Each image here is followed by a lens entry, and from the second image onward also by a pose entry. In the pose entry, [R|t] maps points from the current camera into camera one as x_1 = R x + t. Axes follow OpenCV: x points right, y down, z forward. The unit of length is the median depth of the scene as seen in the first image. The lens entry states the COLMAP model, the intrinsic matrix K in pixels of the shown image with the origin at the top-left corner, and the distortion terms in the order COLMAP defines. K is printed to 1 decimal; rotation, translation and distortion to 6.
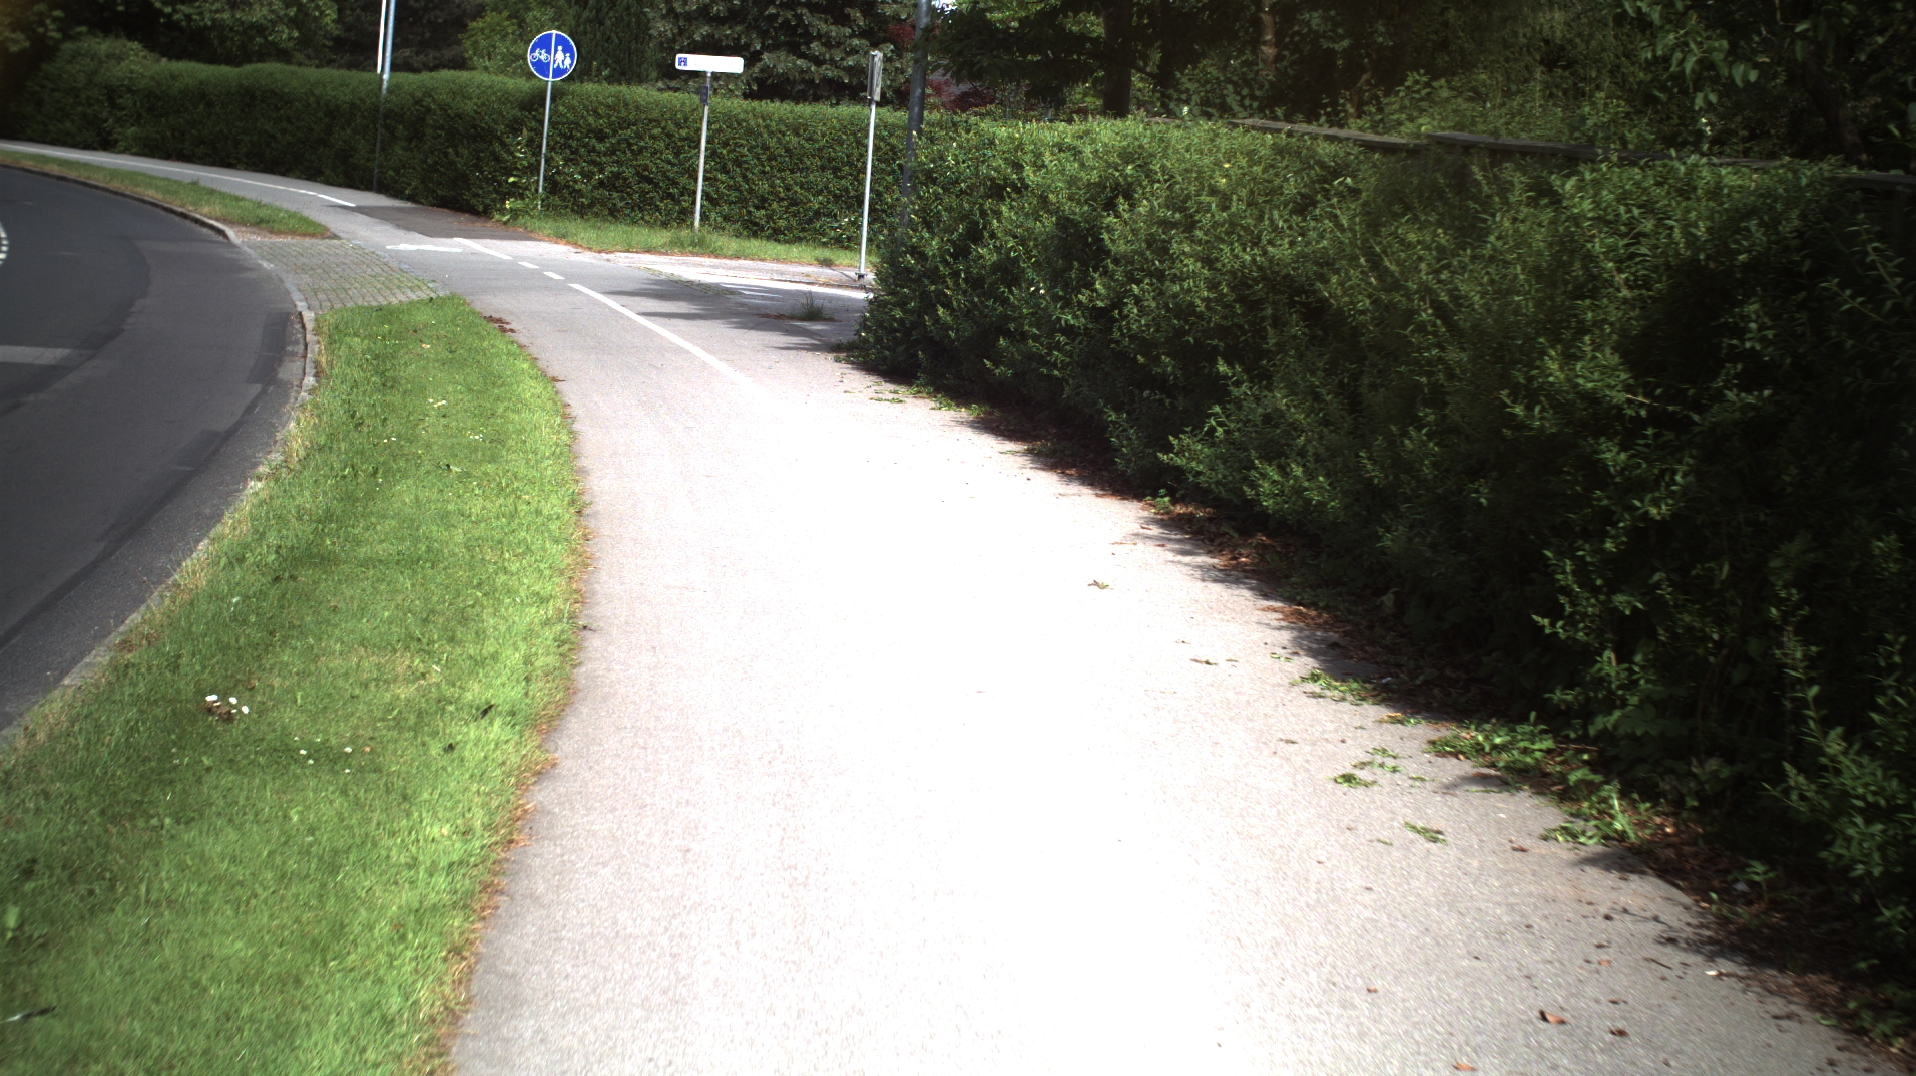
lens RADIAL K [[3296.2, 0, 958.0], [0, 3296.2, 538.0], [0, 0, 1]] dist [-0.298909, 0.381494]
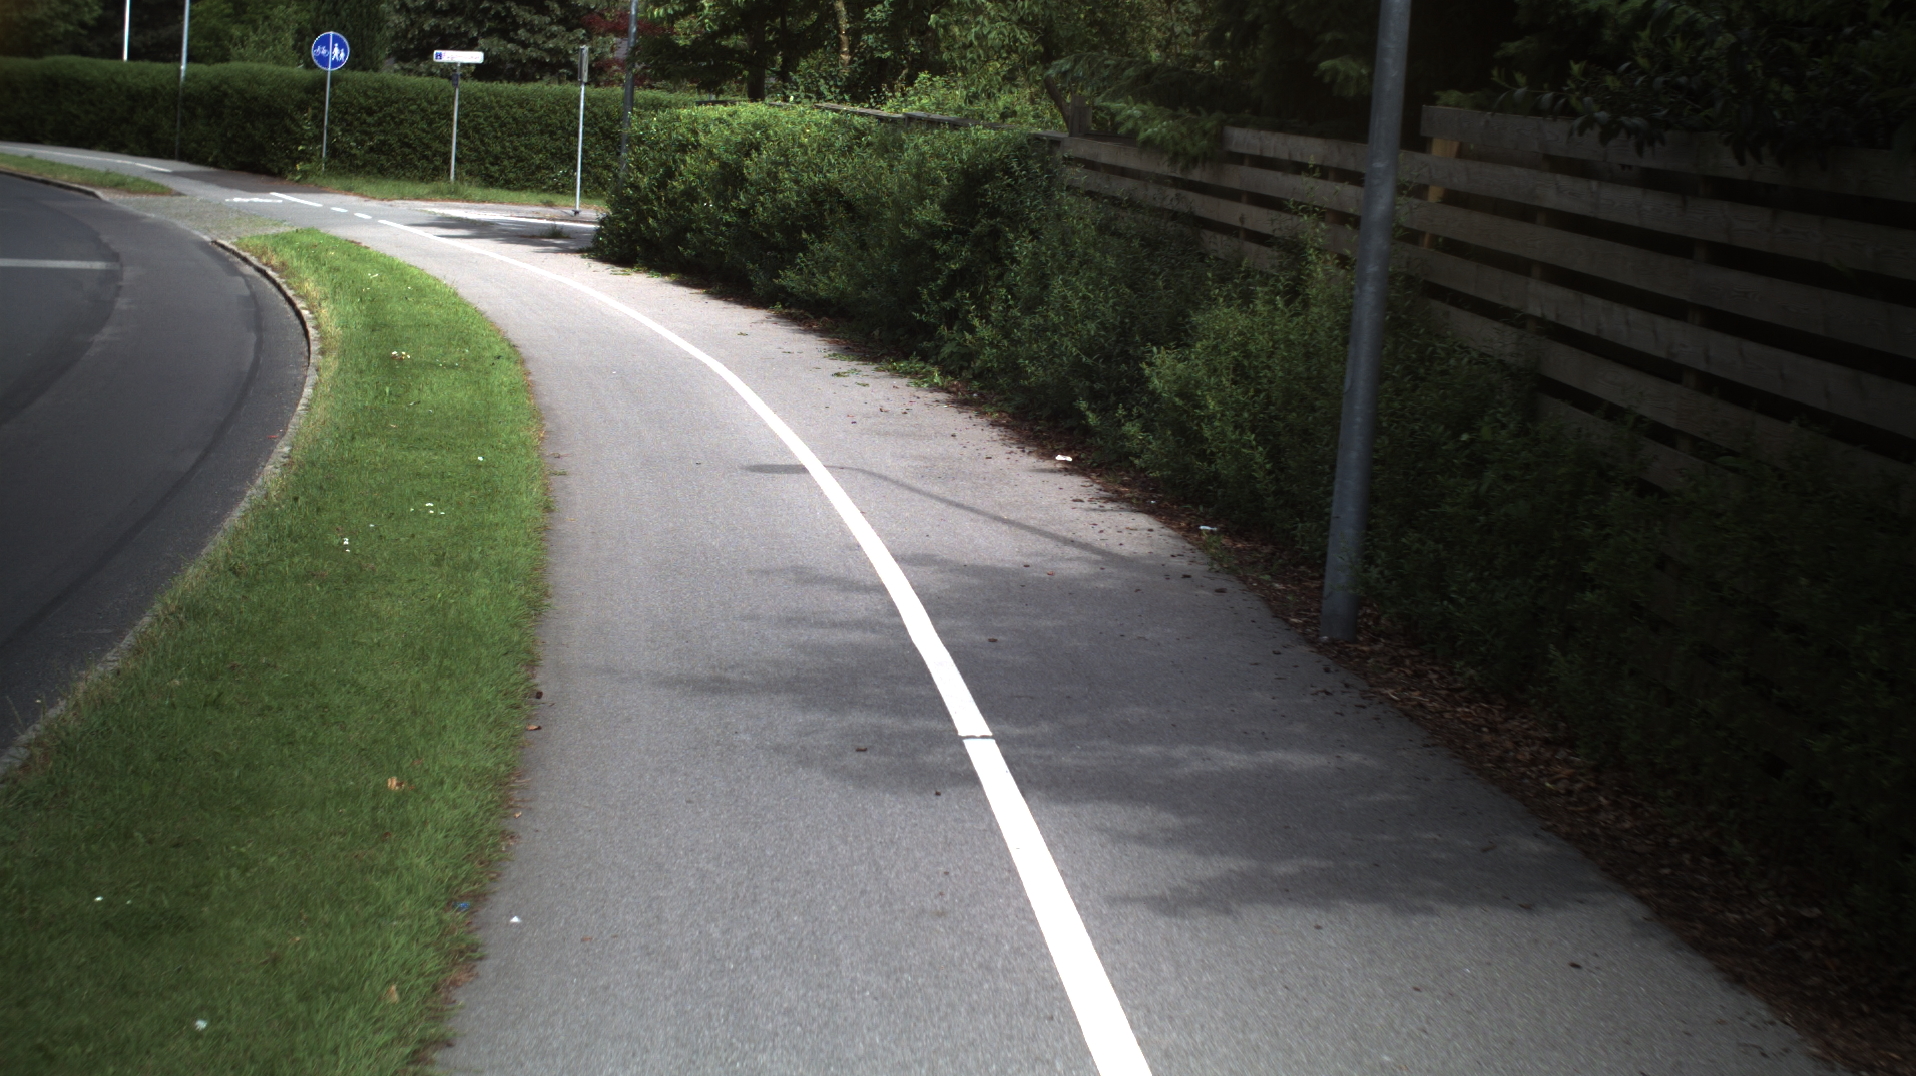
lens RADIAL K [[3296.2, 0, 958.0], [0, 3296.2, 538.0], [0, 0, 1]] dist [-0.298909, 0.381494]
pose [[0.994656, -0.033108, 0.097797, -0.008866], [0.031611, 0.999359, 0.016819, 0.033303], [-0.098291, -0.013638, 0.995064, -0.325008]]
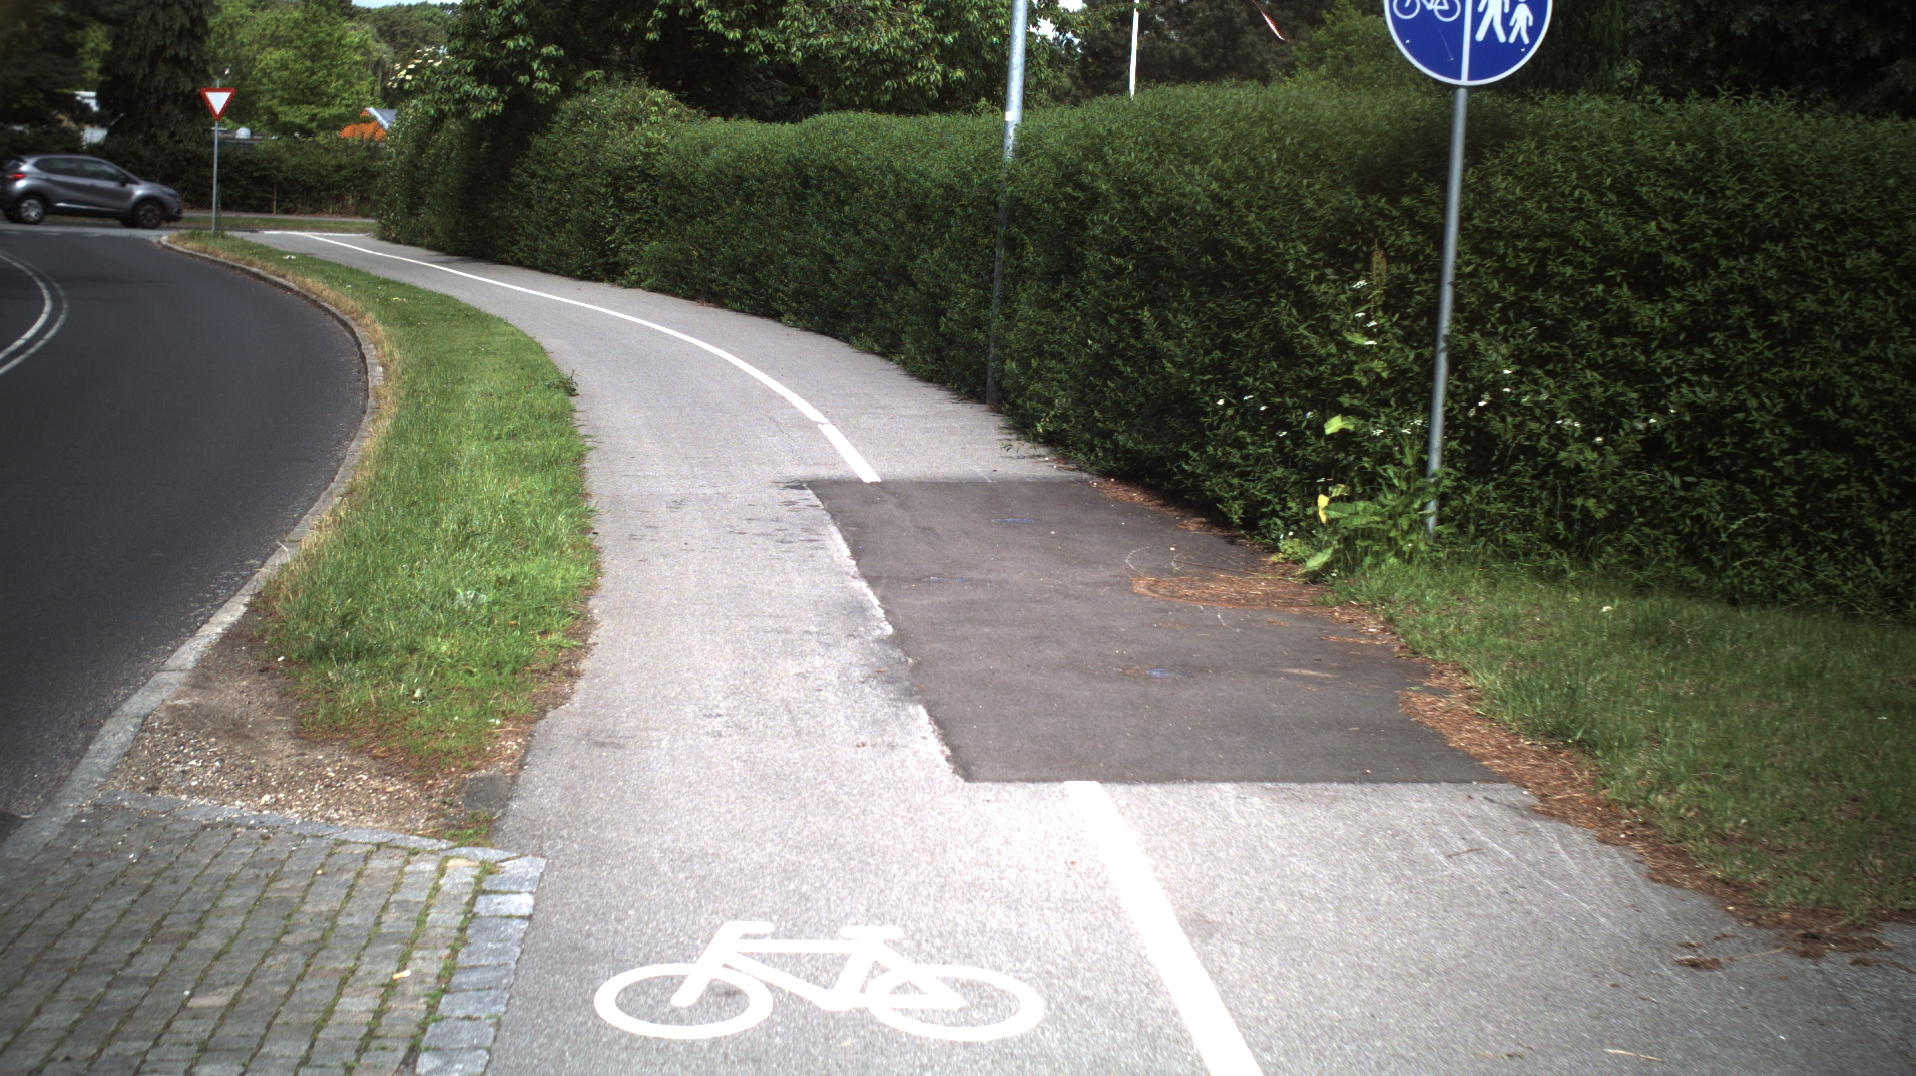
lens RADIAL K [[3296.2, 0, 958.0], [0, 3296.2, 538.0], [0, 0, 1]] dist [-0.298909, 0.381494]
pose [[0.968851, -0.005284, -0.247590, -0.101892], [-0.001745, 0.999602, -0.028160, -0.096299], [0.247640, 0.027715, 0.968456, 0.745617]]
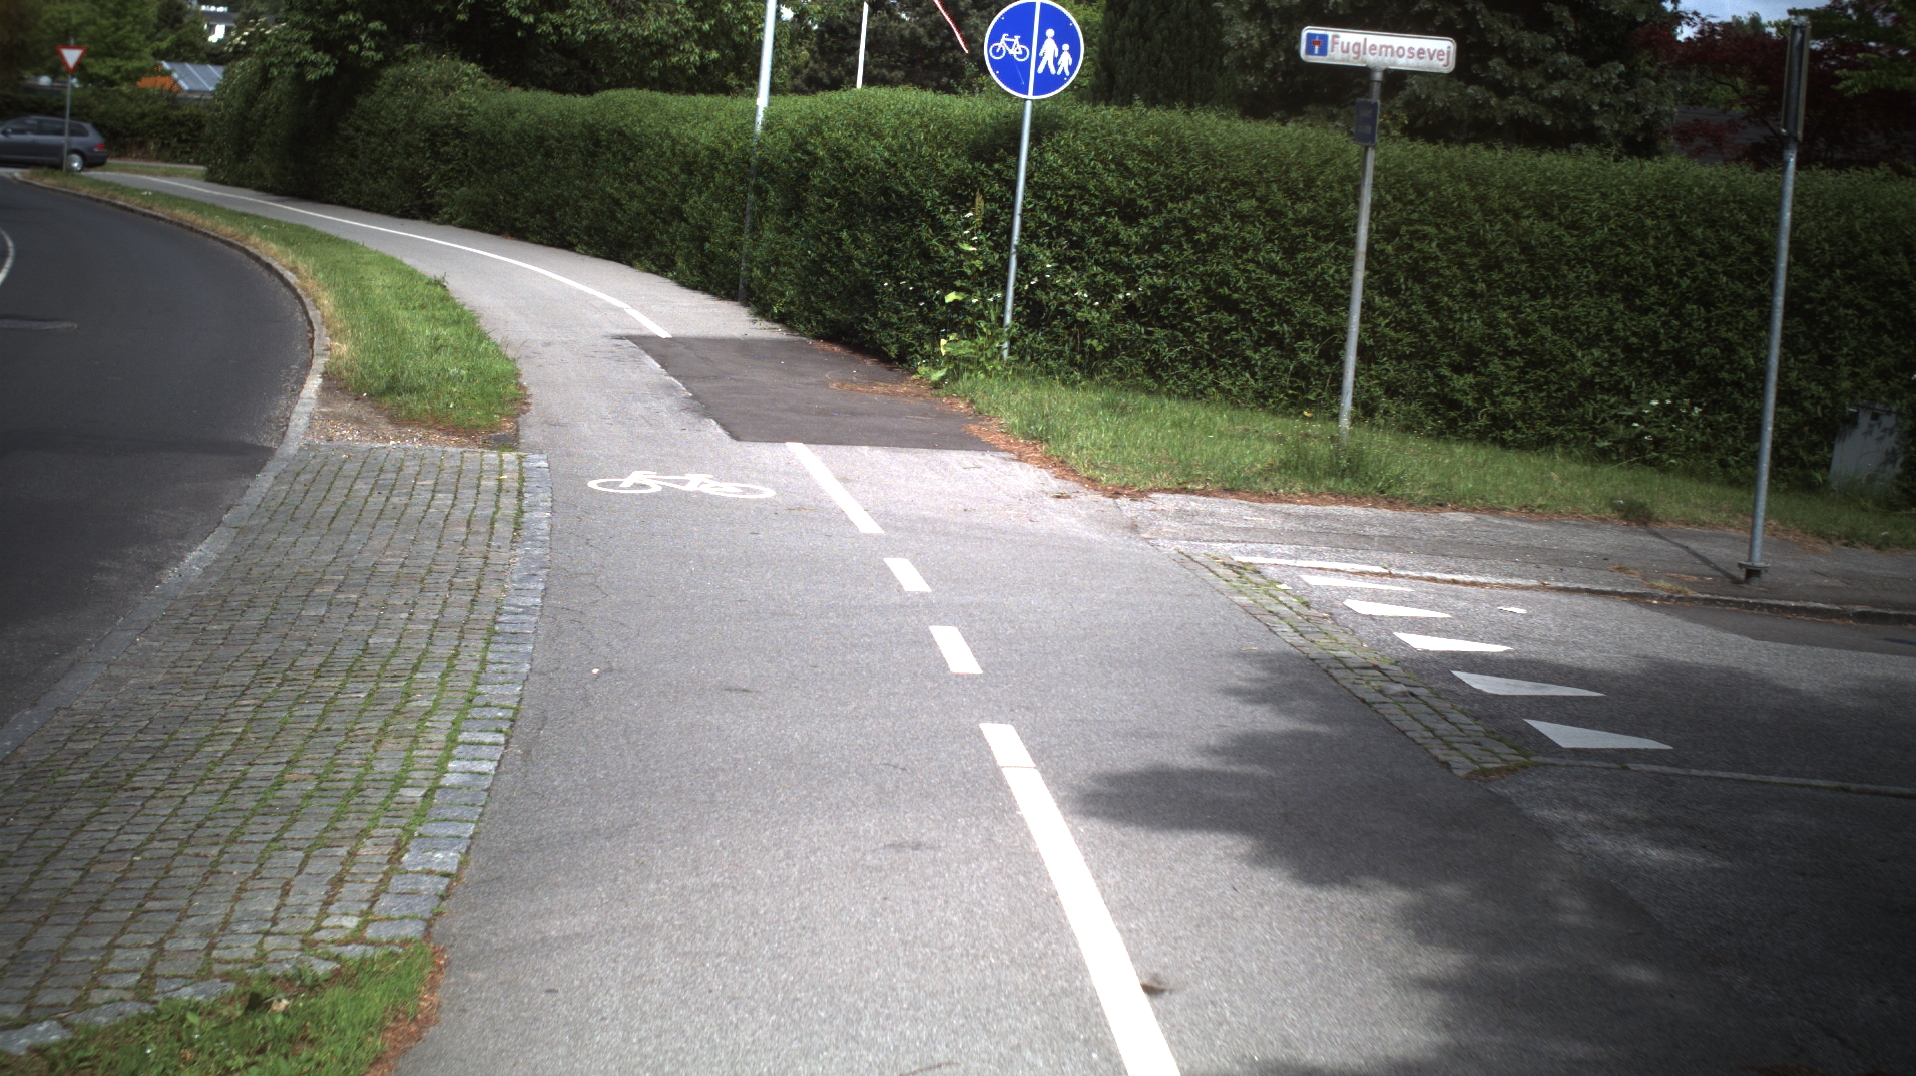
lens RADIAL K [[3296.2, 0, 958.0], [0, 3296.2, 538.0], [0, 0, 1]] dist [-0.298909, 0.381494]
pose [[0.985830, 0.019329, -0.166633, -0.054276], [-0.022750, 0.999567, -0.018649, -0.067287], [0.166200, 0.022176, 0.985843, 0.535465]]
